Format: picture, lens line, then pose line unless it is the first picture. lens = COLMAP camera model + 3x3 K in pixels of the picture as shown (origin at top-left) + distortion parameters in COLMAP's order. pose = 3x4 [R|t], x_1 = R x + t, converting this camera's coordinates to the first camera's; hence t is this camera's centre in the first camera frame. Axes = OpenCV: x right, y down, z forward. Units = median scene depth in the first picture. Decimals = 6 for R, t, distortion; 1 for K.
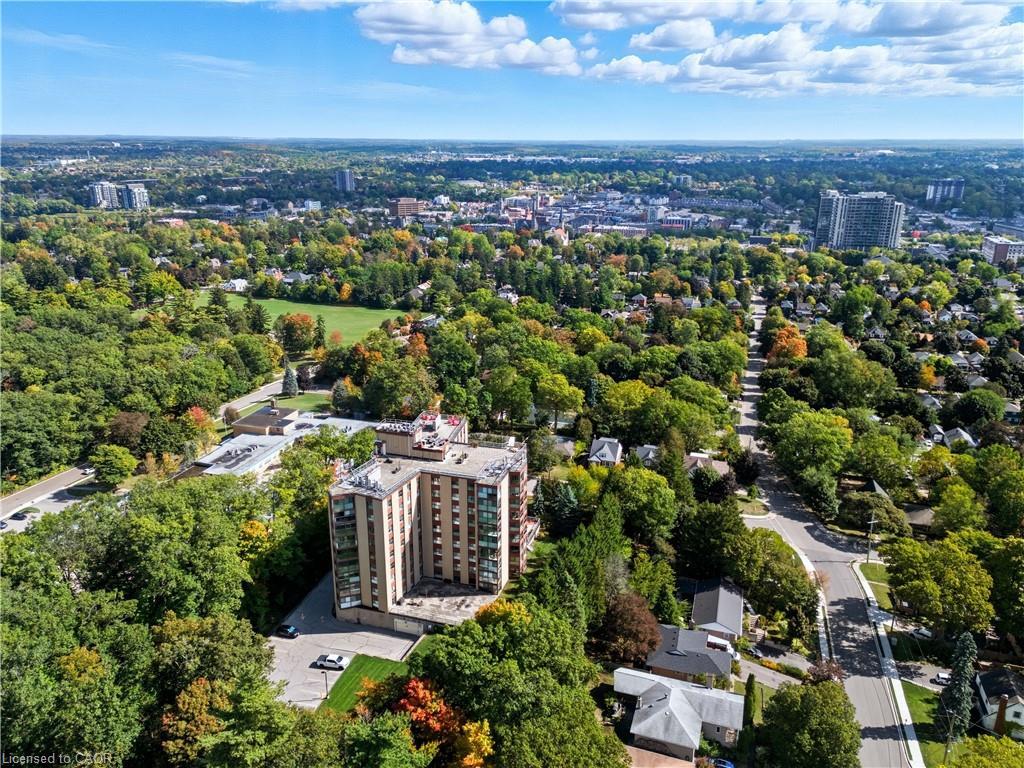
lens RADIAL K [[758.5, 0, 516.0], [0, 758.5, 378.9], [0, 0, 1]] dist [0.136426, -0.172172]
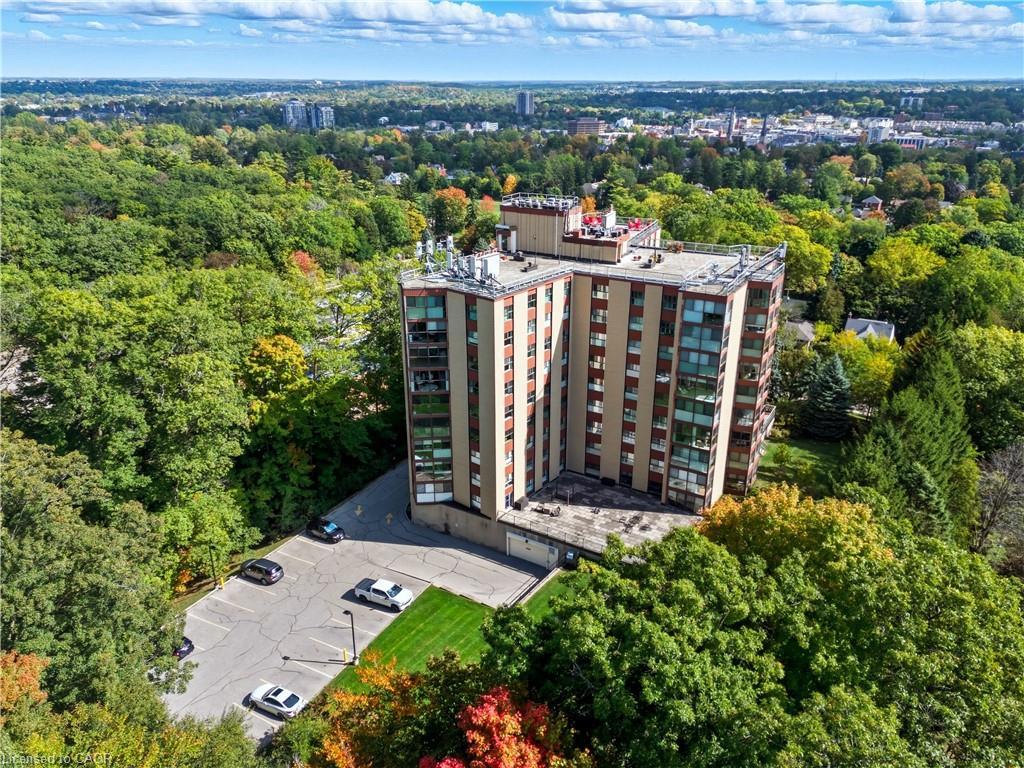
lens RADIAL K [[758.5, 0, 516.0], [0, 758.5, 378.9], [0, 0, 1]] dist [0.136426, -0.172172]
pose [[0.974361, 0.082163, -0.209451, -0.047194], [-0.068807, 0.995151, 0.070284, 0.161936], [0.214210, -0.054070, 0.975290, 0.471833]]
